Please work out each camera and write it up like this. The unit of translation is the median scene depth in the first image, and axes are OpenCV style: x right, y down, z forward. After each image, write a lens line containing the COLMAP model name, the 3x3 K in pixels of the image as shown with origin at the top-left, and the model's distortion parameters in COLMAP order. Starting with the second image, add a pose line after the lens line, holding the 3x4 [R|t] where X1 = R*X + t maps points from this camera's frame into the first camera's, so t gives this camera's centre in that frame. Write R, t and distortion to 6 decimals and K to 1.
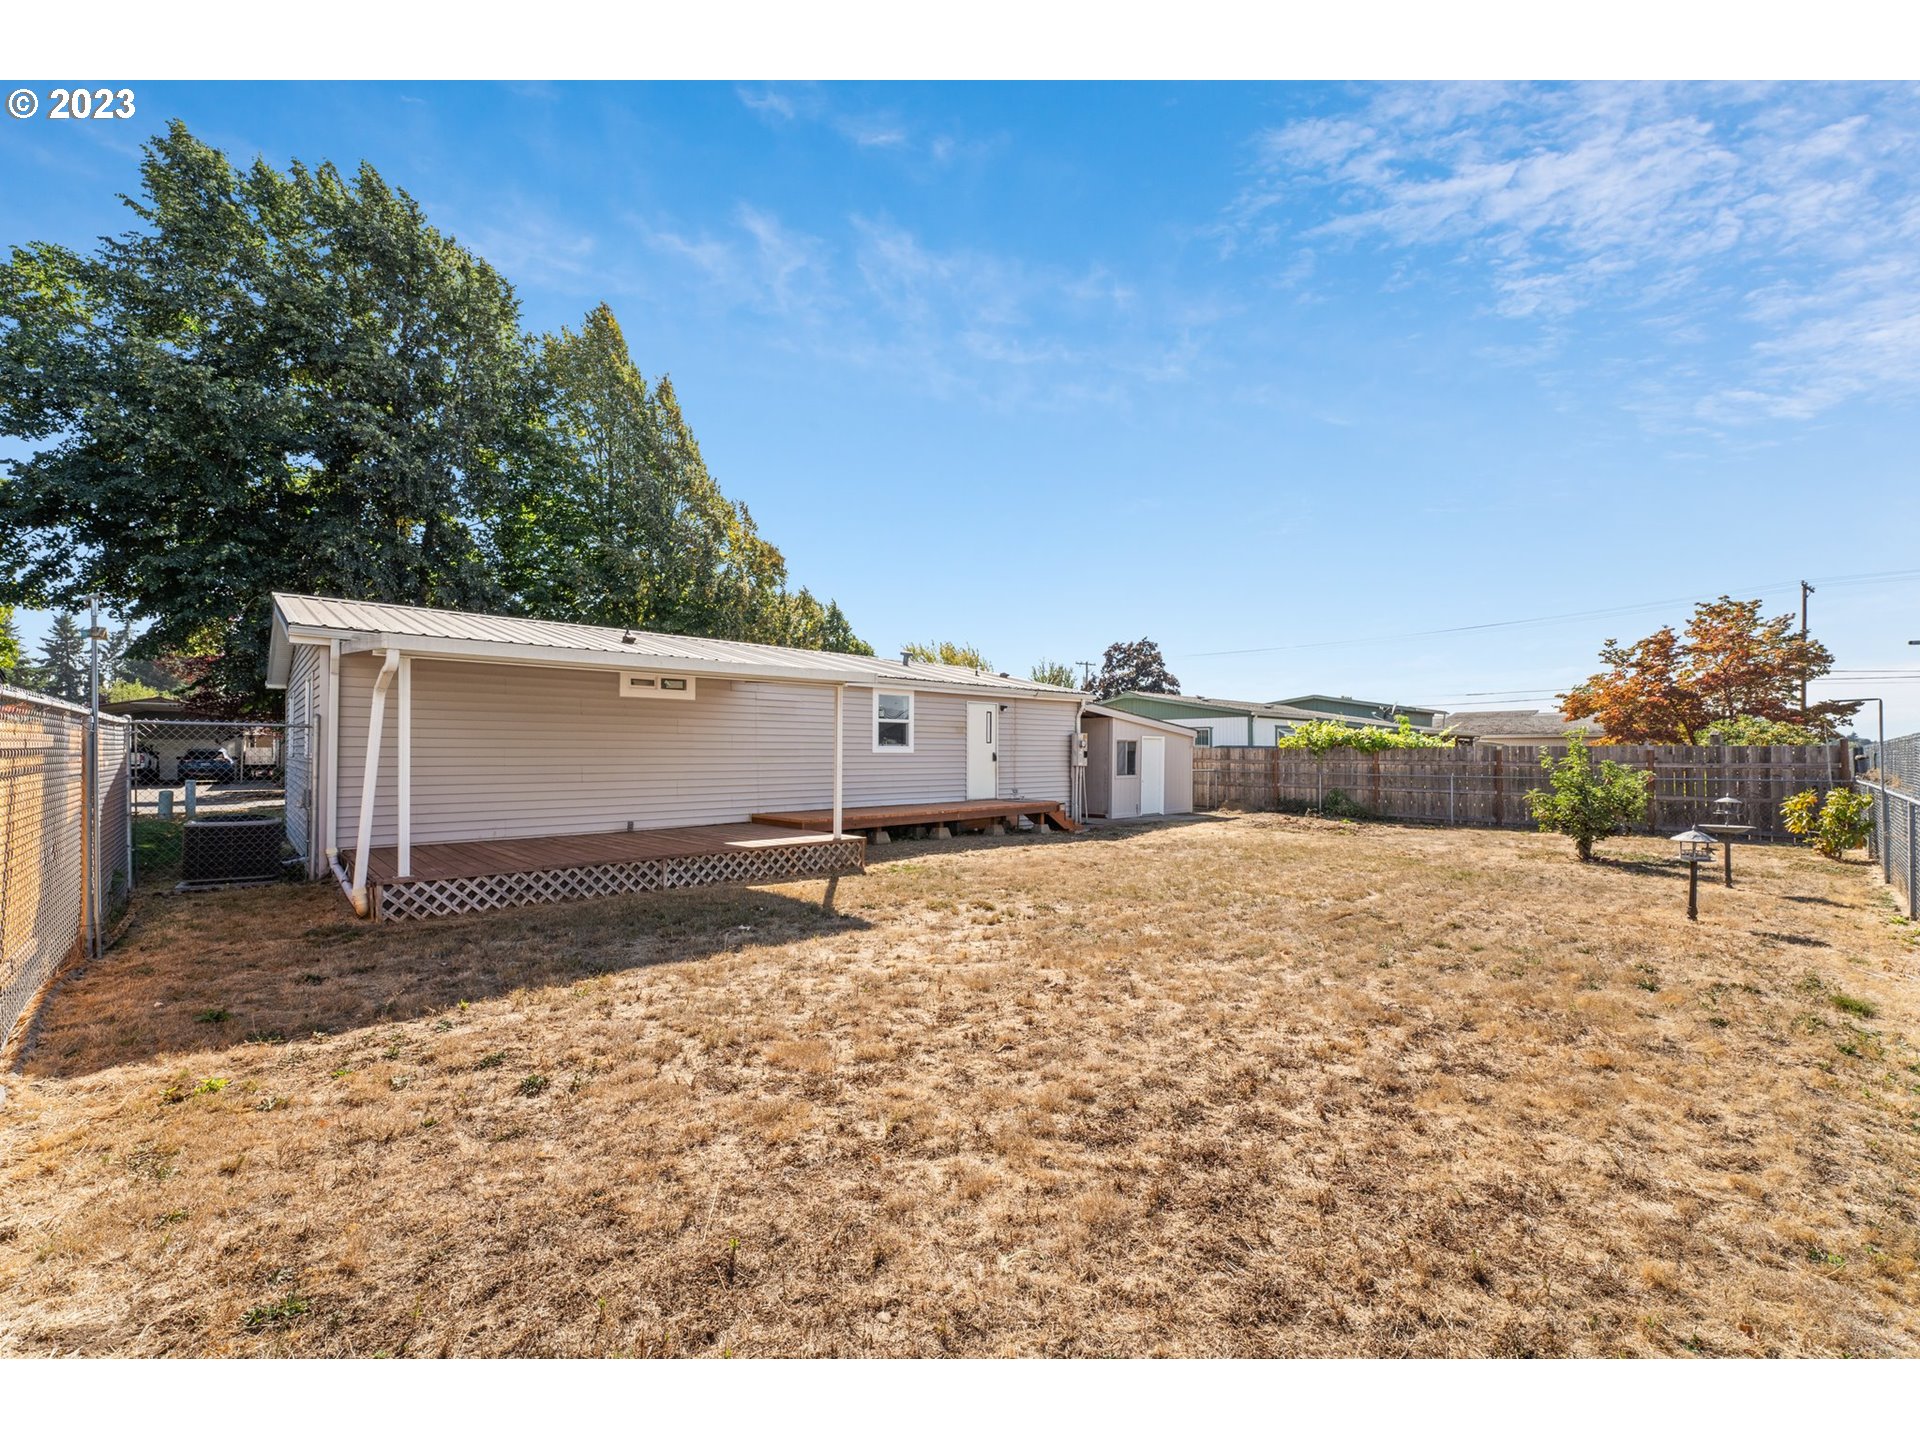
lens RADIAL K [[798.0, 0, 961.6], [0, 798.0, 747.2], [0, 0, 1]] dist [-0.001167, -0.000220]
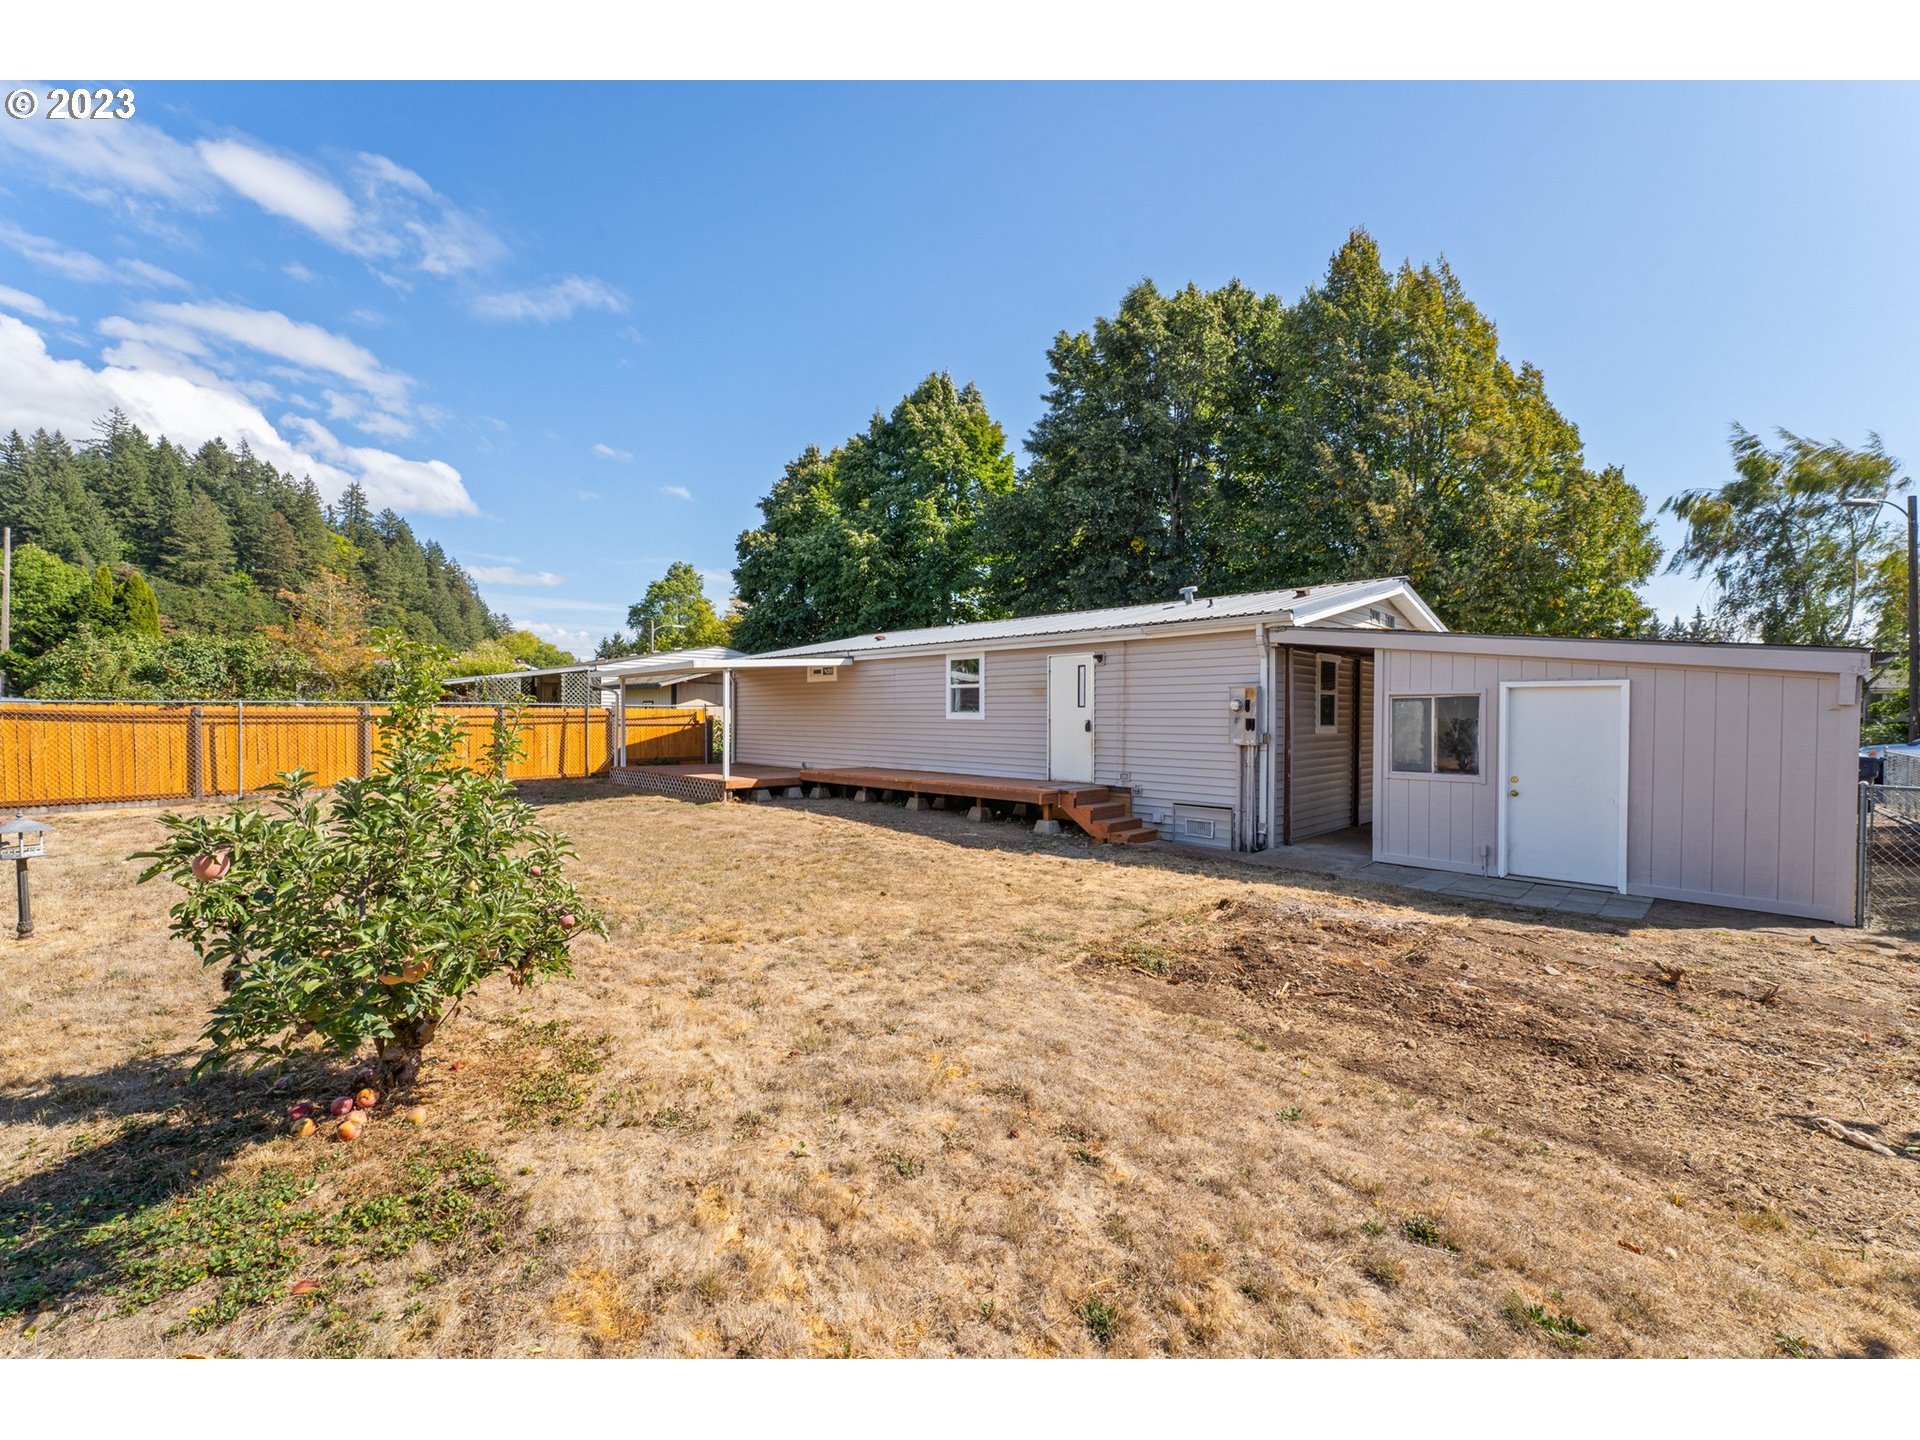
lens RADIAL K [[798.0, 0, 961.6], [0, 798.0, 747.2], [0, 0, 1]] dist [-0.001167, -0.000220]
pose [[0.015827, 0.031283, -0.999385, 0.857011], [-0.001753, 0.999510, 0.031259, 0.009732], [0.999873, 0.001257, 0.015874, 0.959806]]
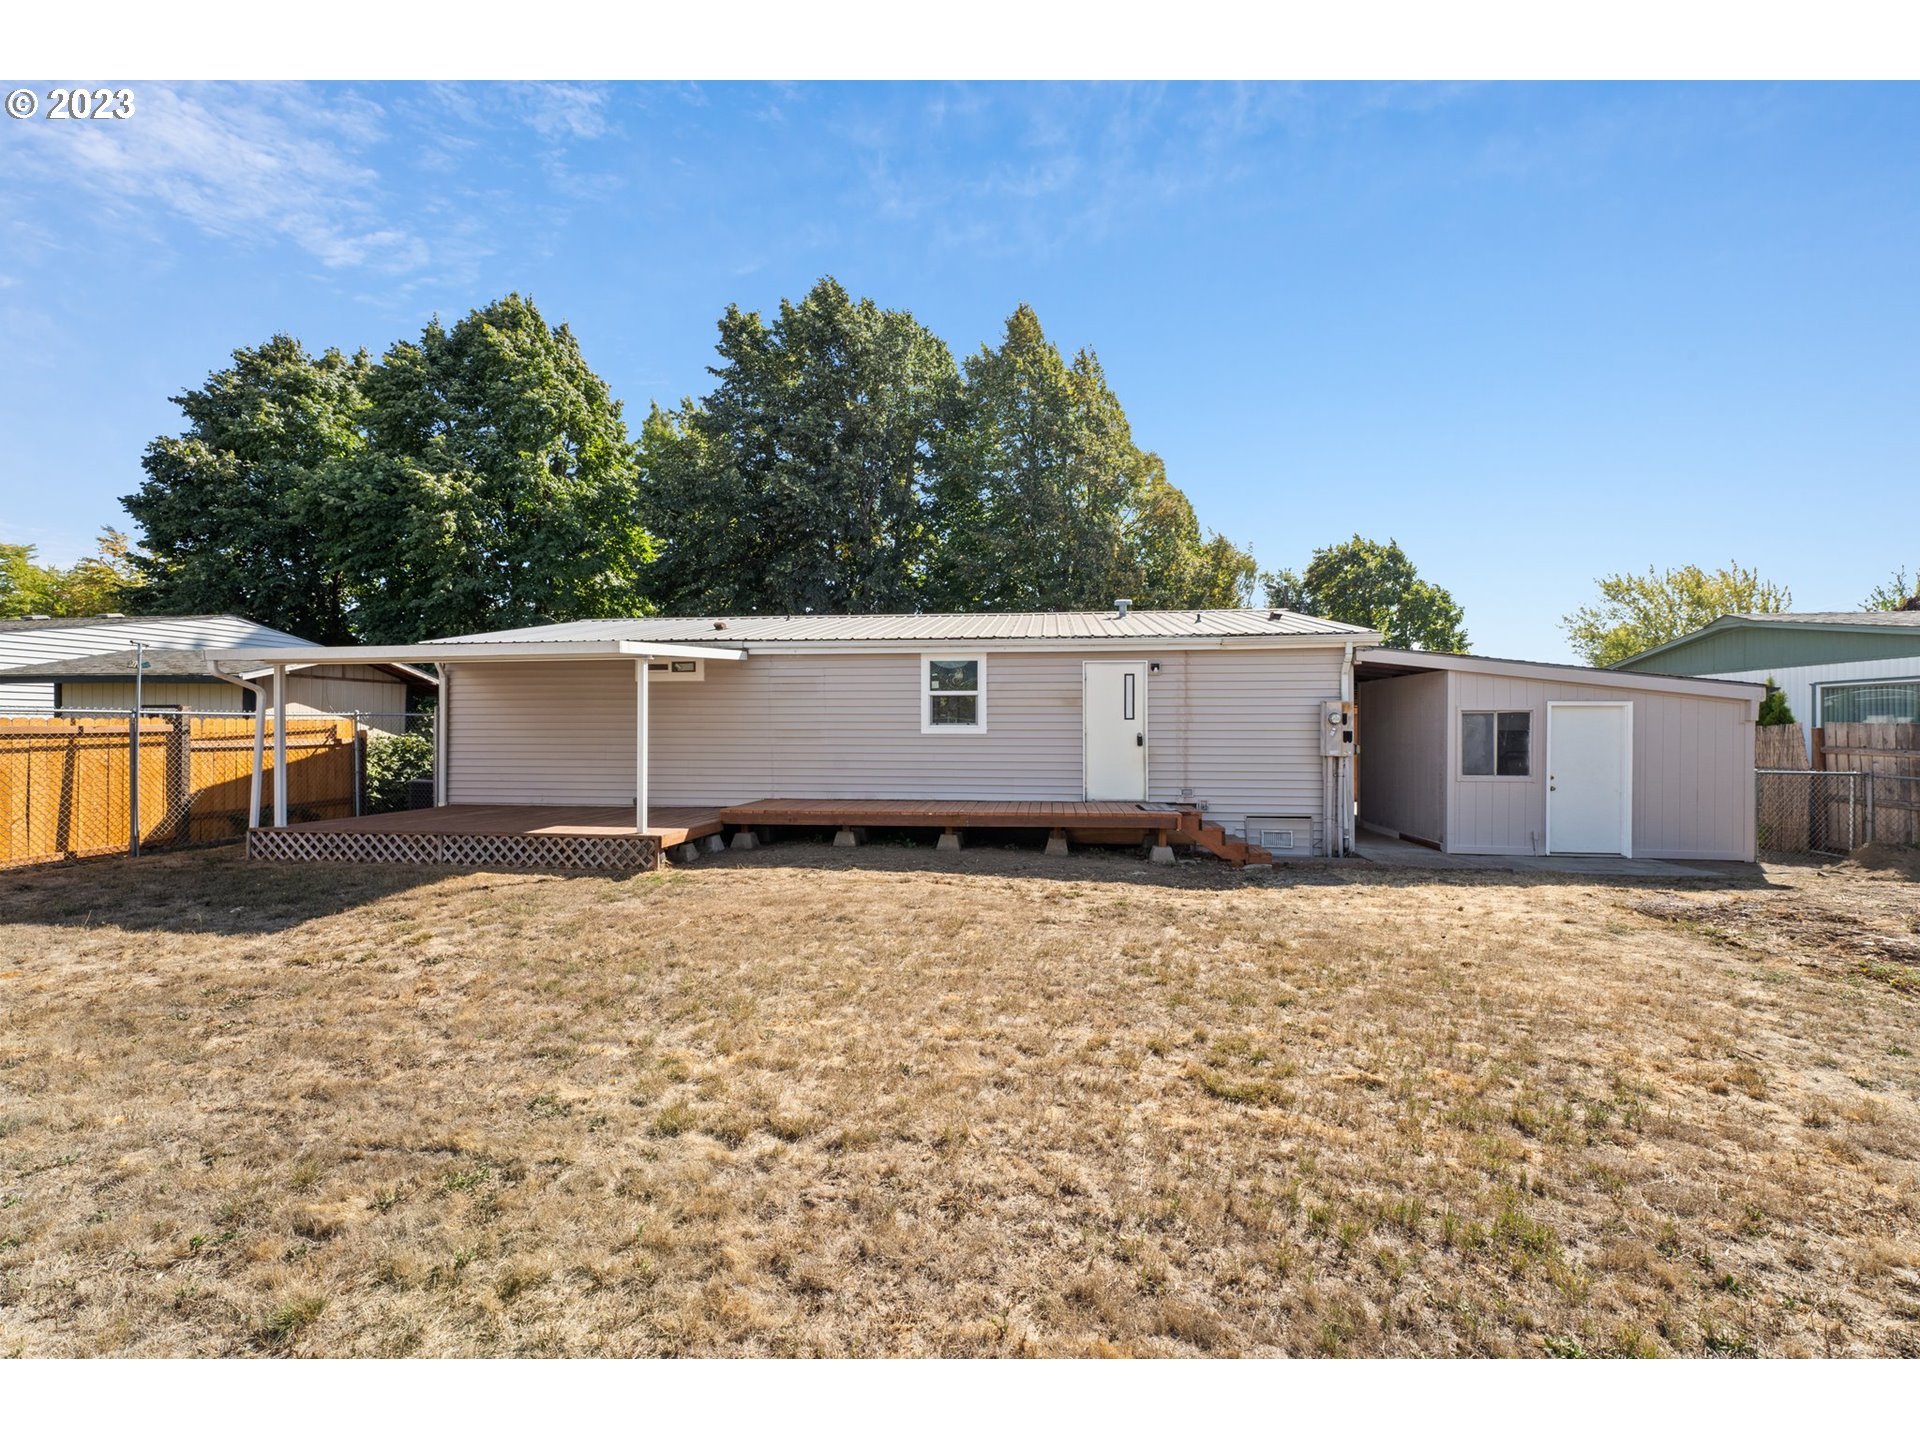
lens RADIAL K [[775.4, 0, 957.9], [0, 775.4, 738.4], [0, 0, 1]] dist [-0.009770, -0.000036]
pose [[0.644684, 0.004777, -0.764434, 0.492018], [0.006588, 0.999909, 0.011805, 0.002445], [0.764420, -0.012646, 0.644594, 0.501362]]
